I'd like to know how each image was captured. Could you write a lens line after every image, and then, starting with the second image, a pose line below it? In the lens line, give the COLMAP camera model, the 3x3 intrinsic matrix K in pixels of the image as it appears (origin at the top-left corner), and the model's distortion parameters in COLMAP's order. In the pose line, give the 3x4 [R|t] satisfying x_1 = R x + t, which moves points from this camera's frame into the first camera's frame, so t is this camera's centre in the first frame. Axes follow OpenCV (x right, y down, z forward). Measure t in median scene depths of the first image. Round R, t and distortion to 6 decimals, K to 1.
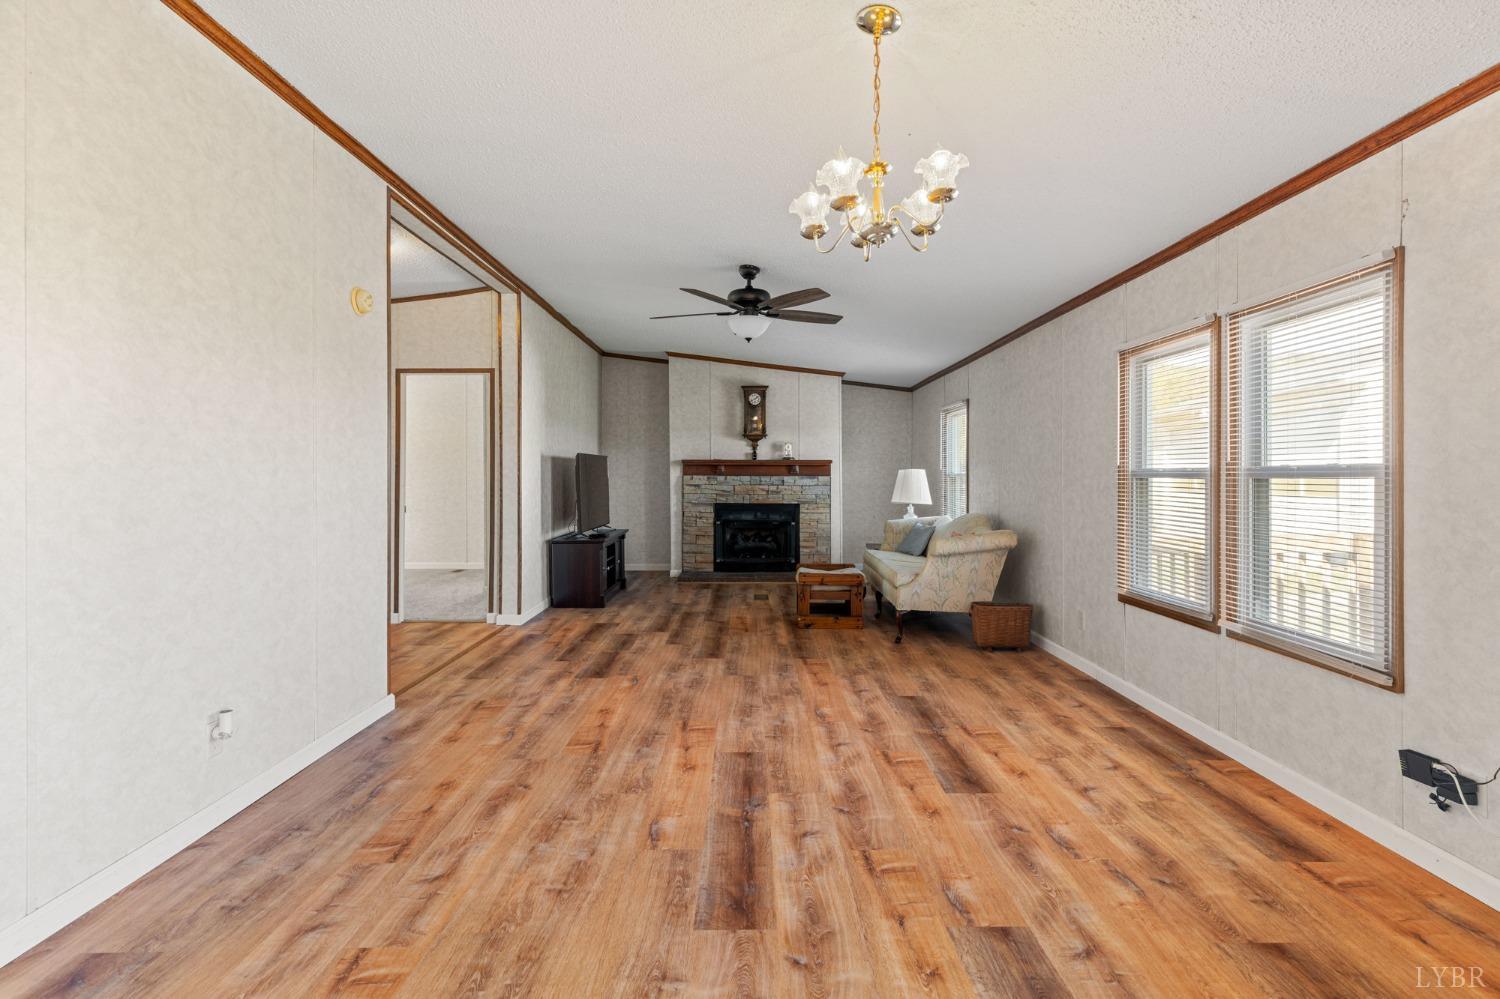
lens RADIAL K [[717.6, 0, 749.1], [0, 717.6, 489.1], [0, 0, 1]] dist [-0.000168, -0.003055]
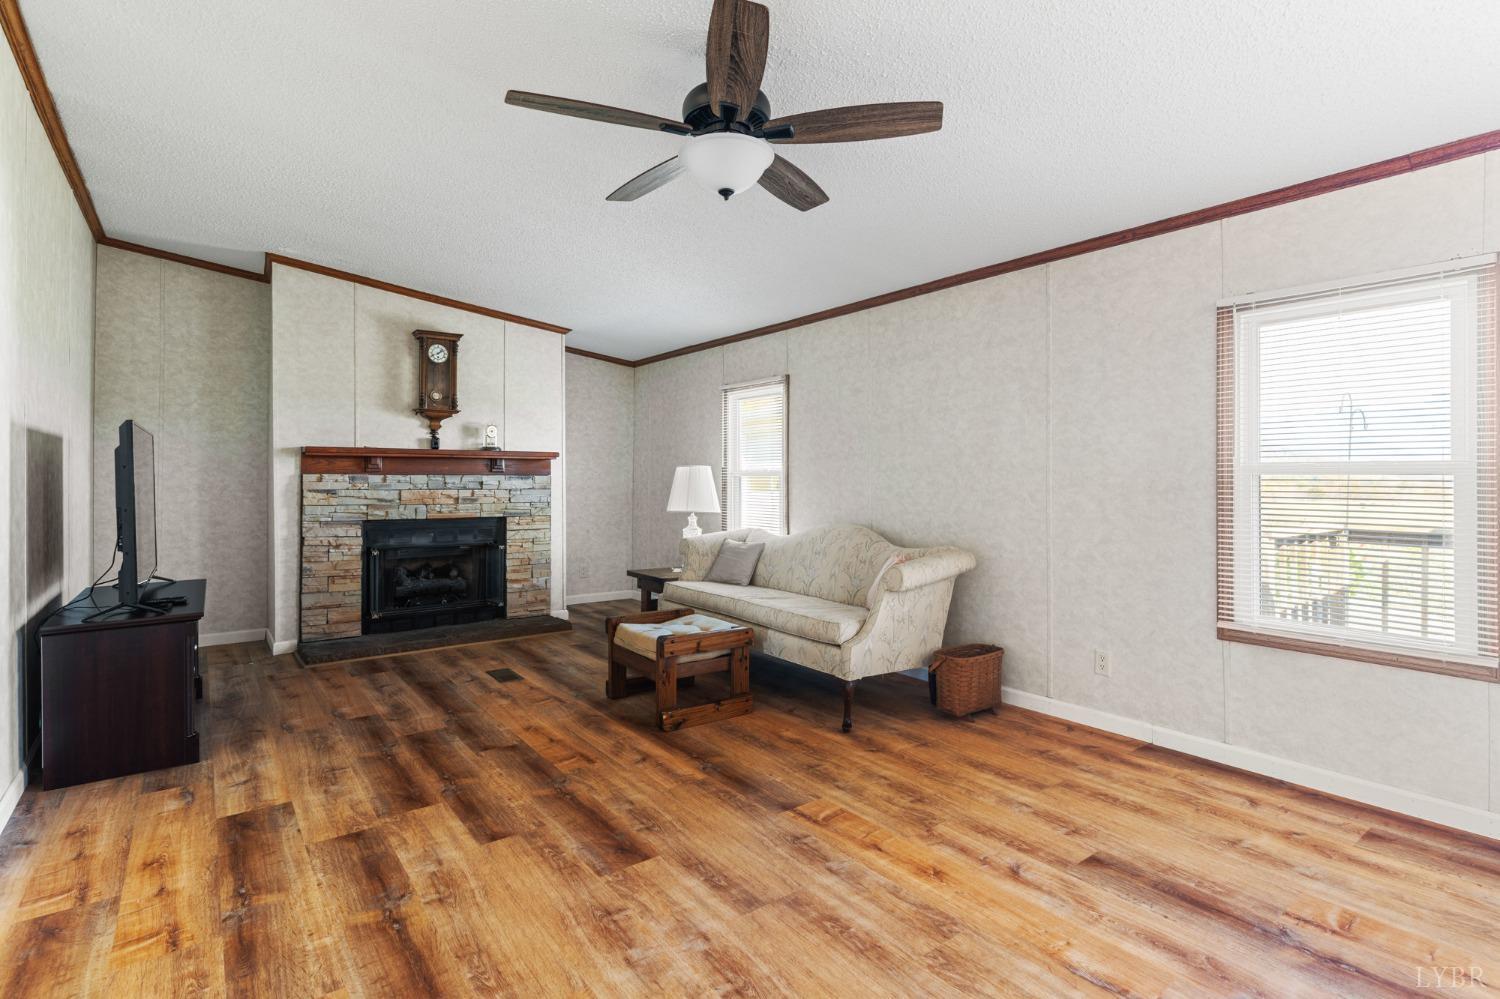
lens RADIAL K [[717.6, 0, 744.6], [0, 717.6, 477.5], [0, 0, 1]] dist [-0.000168, -0.003055]
pose [[0.795863, -0.000168, 0.605477, -0.158013], [0.011408, 0.999827, -0.014718, -0.003715], [-0.605369, 0.018620, 0.795727, 0.332350]]
